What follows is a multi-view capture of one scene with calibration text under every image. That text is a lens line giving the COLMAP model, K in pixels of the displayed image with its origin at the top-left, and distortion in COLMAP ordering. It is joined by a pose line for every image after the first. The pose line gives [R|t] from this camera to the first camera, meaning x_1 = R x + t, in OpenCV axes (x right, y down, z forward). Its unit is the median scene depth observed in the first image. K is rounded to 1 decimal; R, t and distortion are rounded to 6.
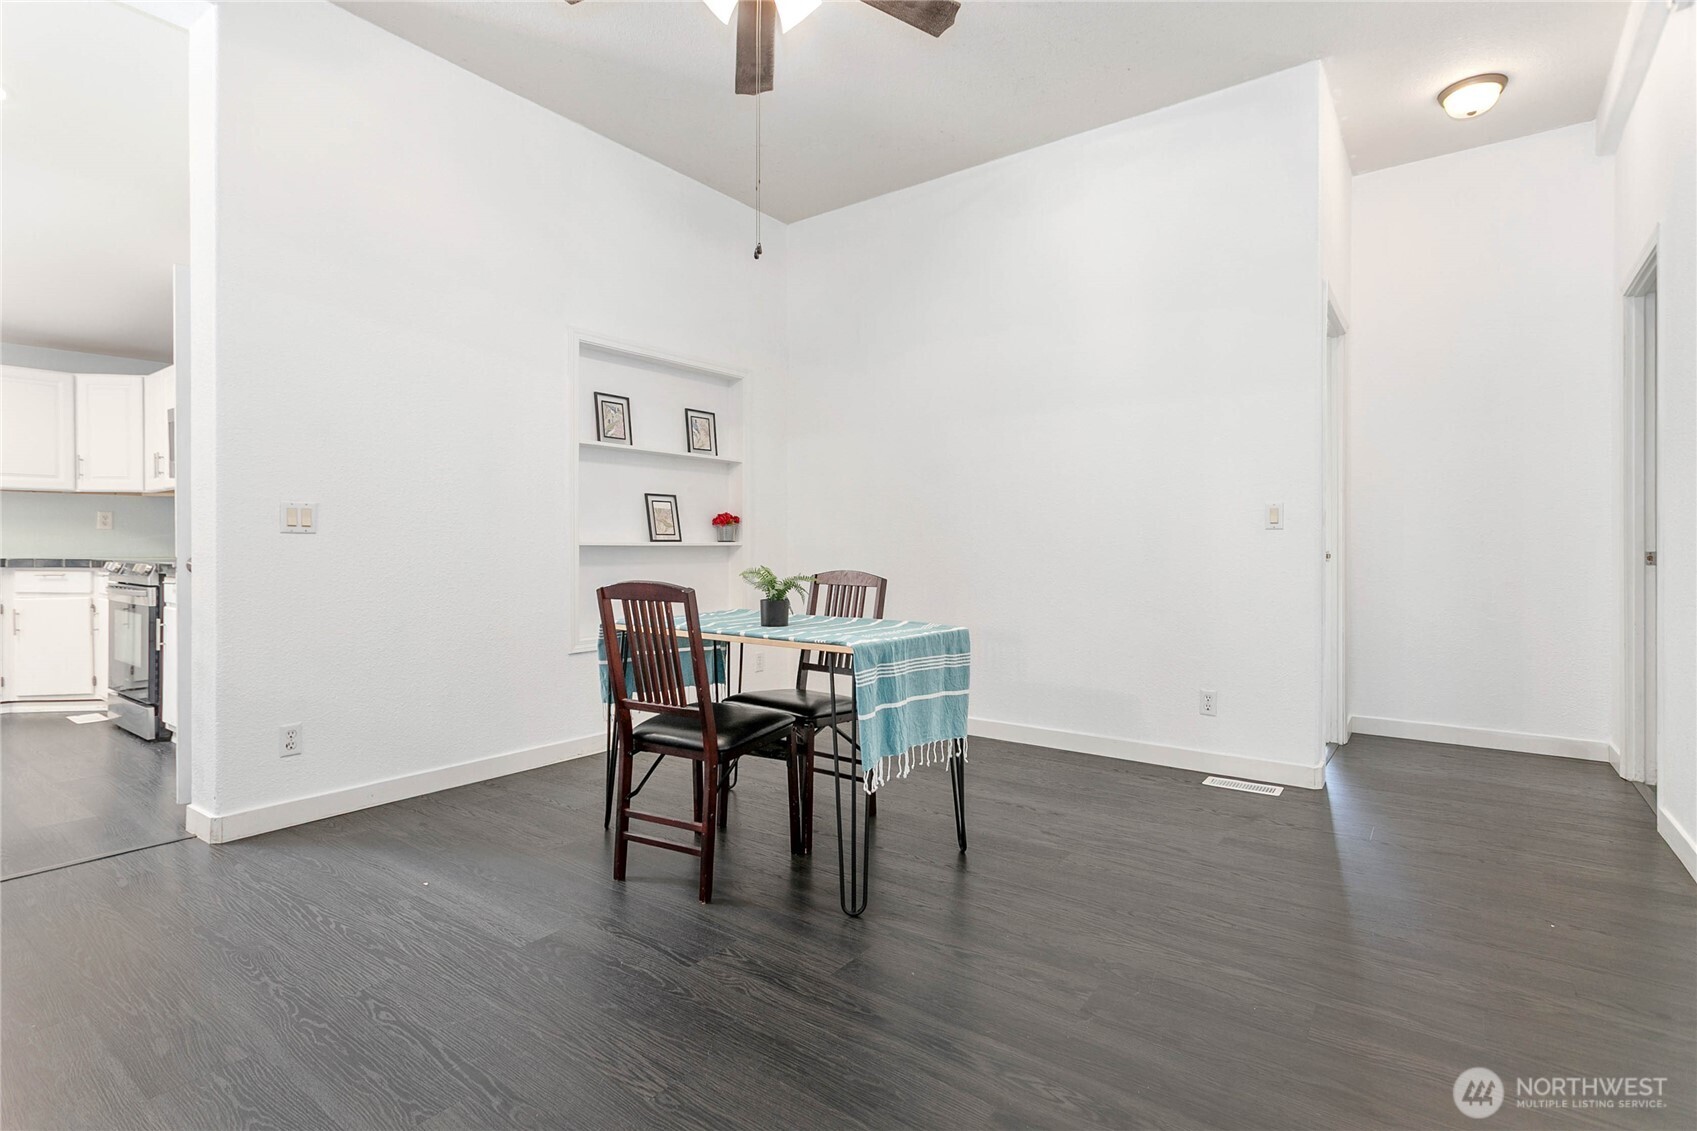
lens RADIAL K [[807.9, 0, 849.7], [0, 807.9, 560.5], [0, 0, 1]] dist [0.000241, -0.000412]
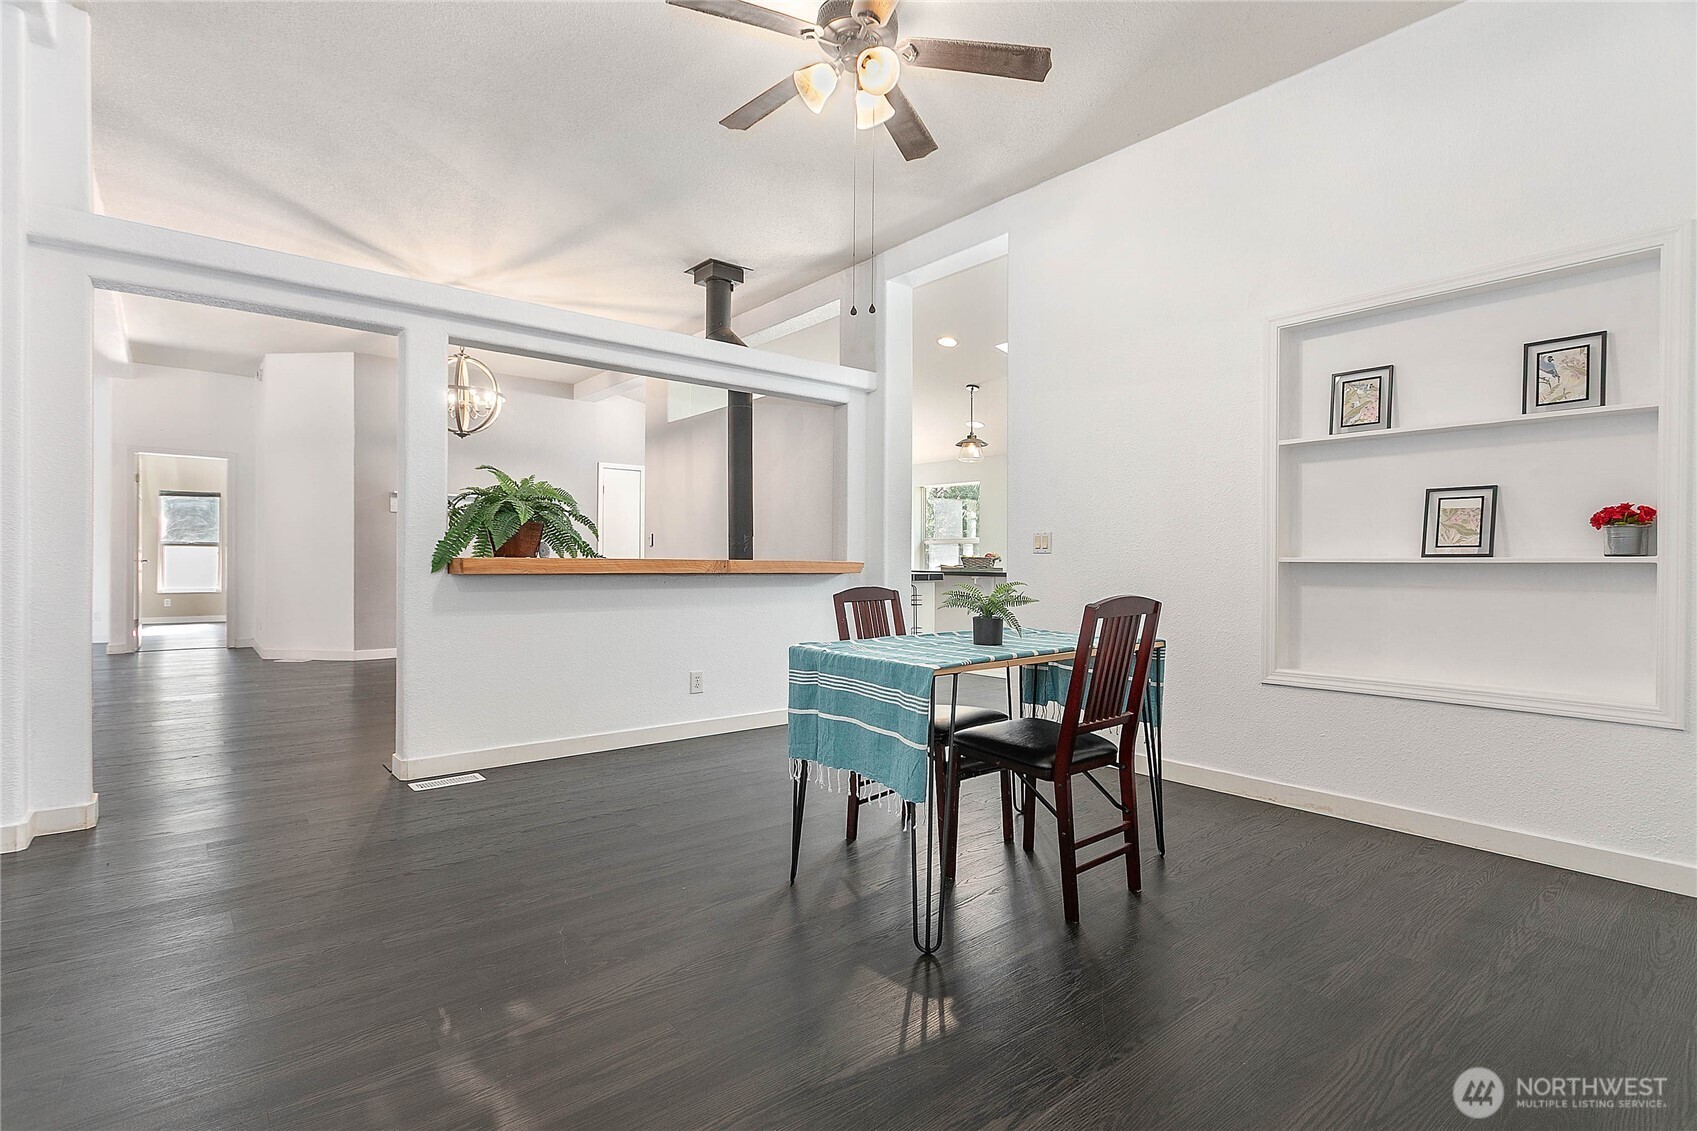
lens RADIAL K [[780.4, 0, 848.5], [0, 780.4, 565.5], [0, 0, 1]] dist [-0.000173, -0.000048]
pose [[-0.223013, 0.009235, -0.974772, 0.485074], [-0.017072, 0.999765, 0.013378, -0.014854], [0.974666, 0.019624, -0.222803, 0.594111]]
